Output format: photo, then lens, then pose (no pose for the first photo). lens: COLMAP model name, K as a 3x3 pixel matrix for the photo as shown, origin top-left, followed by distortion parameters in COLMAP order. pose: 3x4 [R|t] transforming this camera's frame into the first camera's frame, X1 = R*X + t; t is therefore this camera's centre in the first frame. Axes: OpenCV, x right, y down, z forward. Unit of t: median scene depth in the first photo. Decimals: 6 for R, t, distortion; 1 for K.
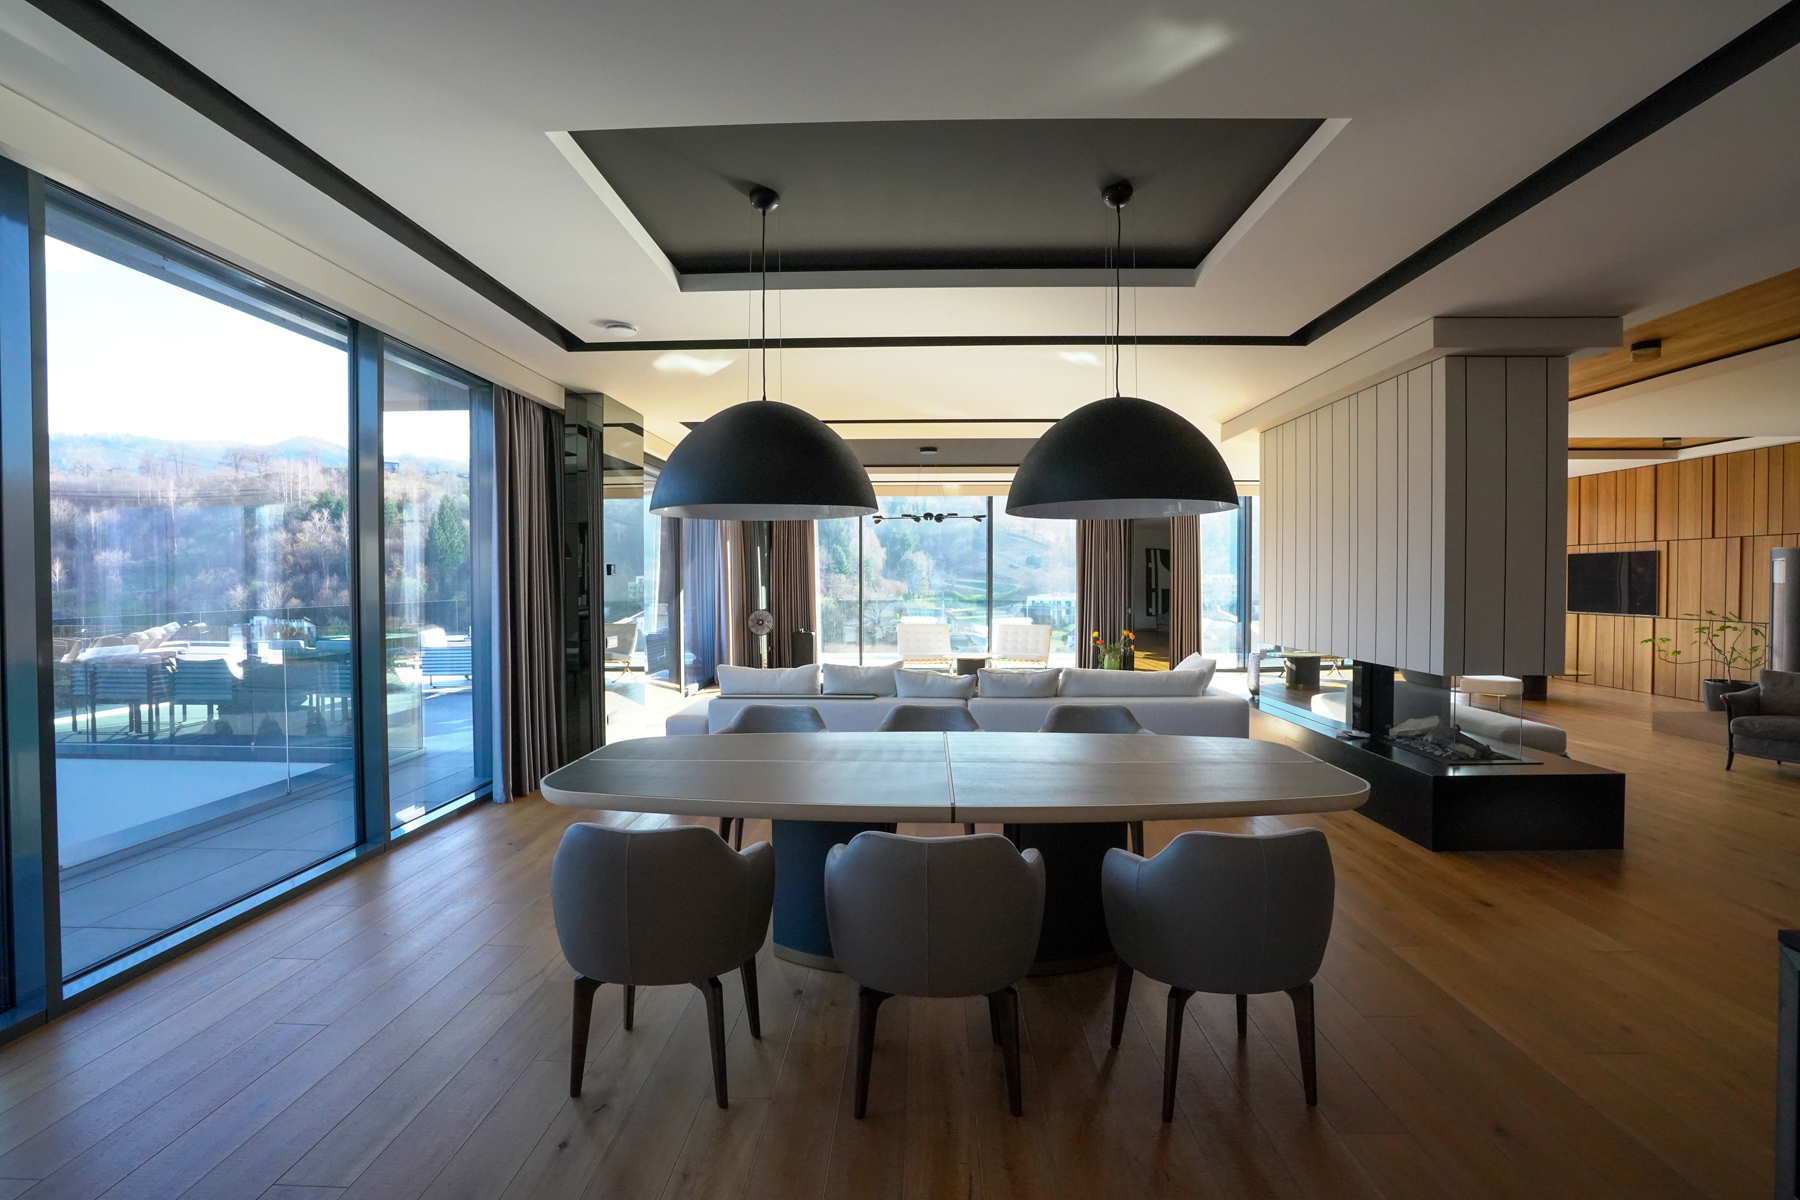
lens RADIAL K [[832.1, 0, 897.0], [0, 832.1, 598.5], [0, 0, 1]] dist [-0.064552, 0.023937]
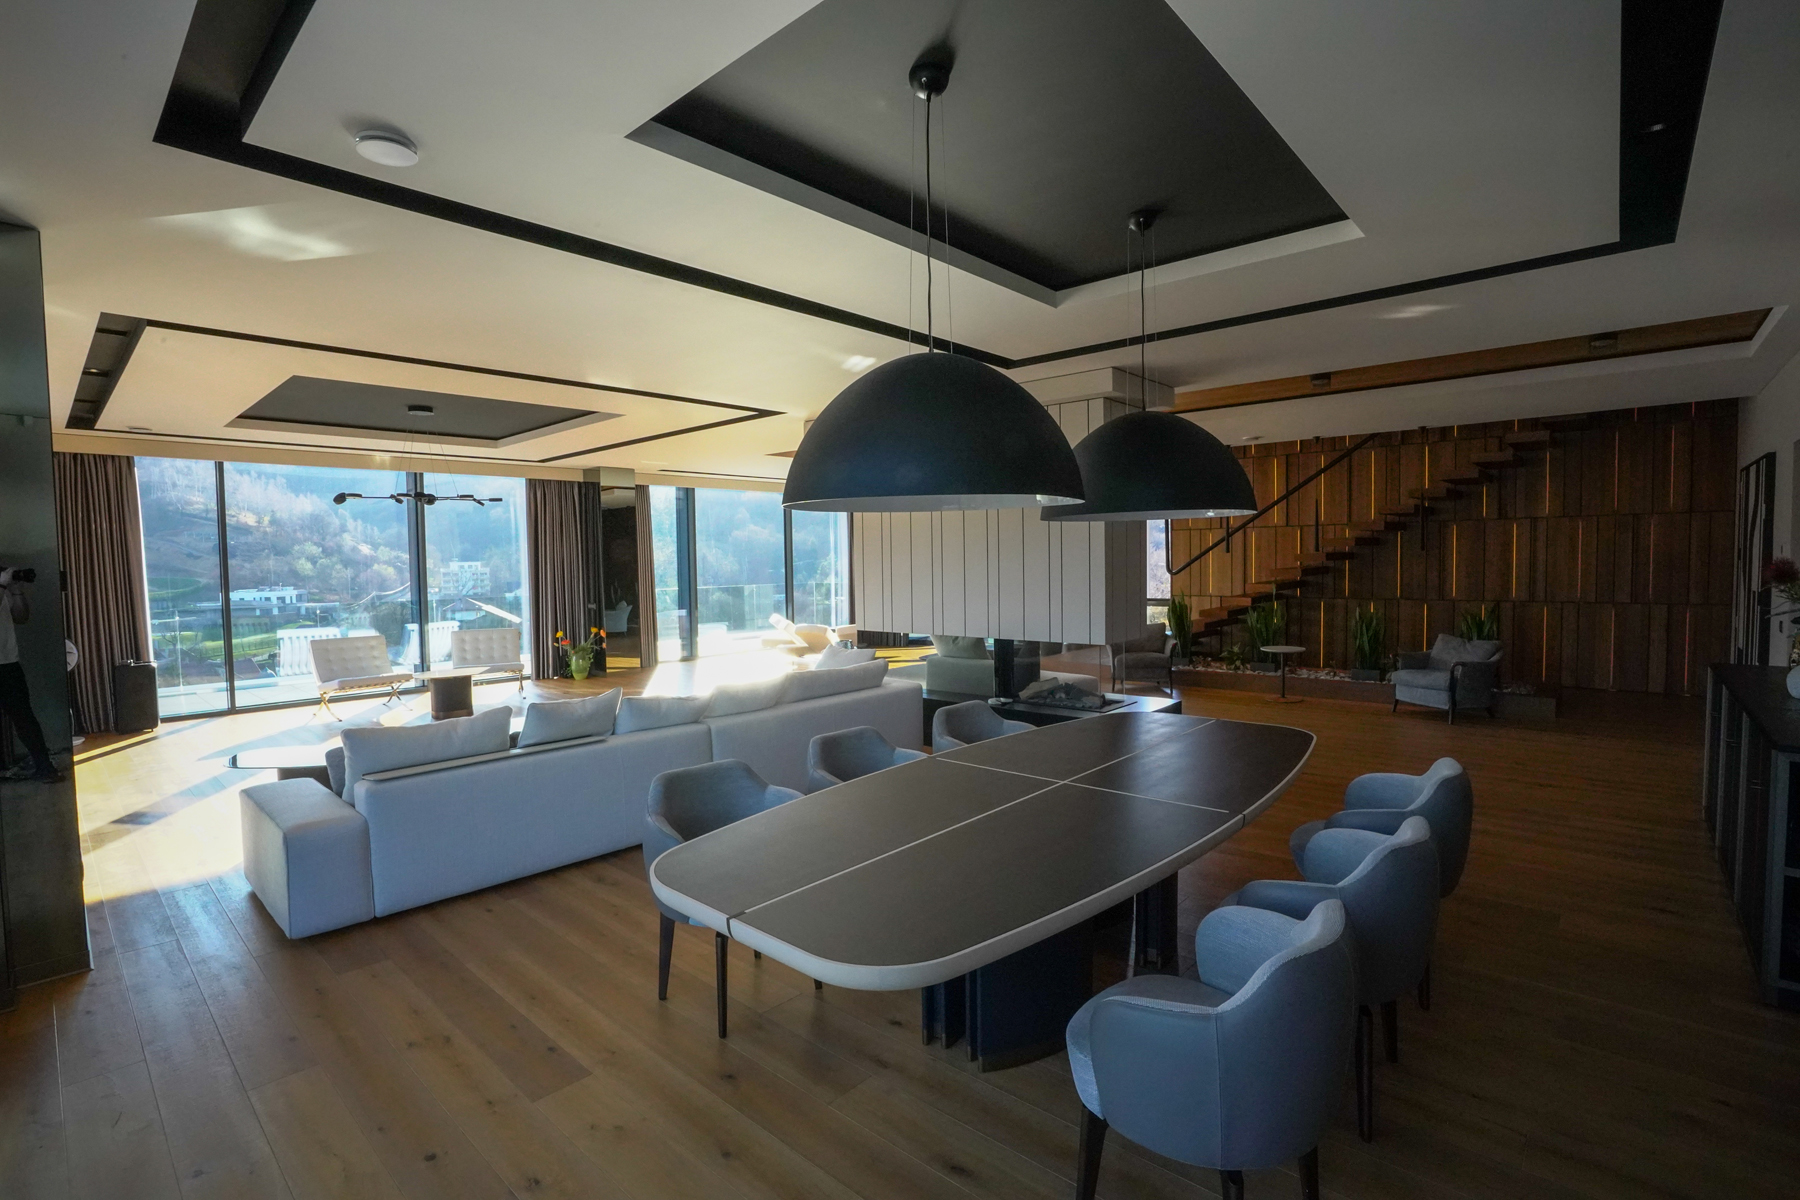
lens RADIAL K [[832.1, 0, 897.0], [0, 832.1, 598.5], [0, 0, 1]] dist [-0.064552, 0.023937]
pose [[0.645441, -0.045075, 0.762479, -0.208846], [0.032637, 0.998973, 0.031428, -0.012078], [-0.763112, 0.004600, 0.646250, 0.152195]]
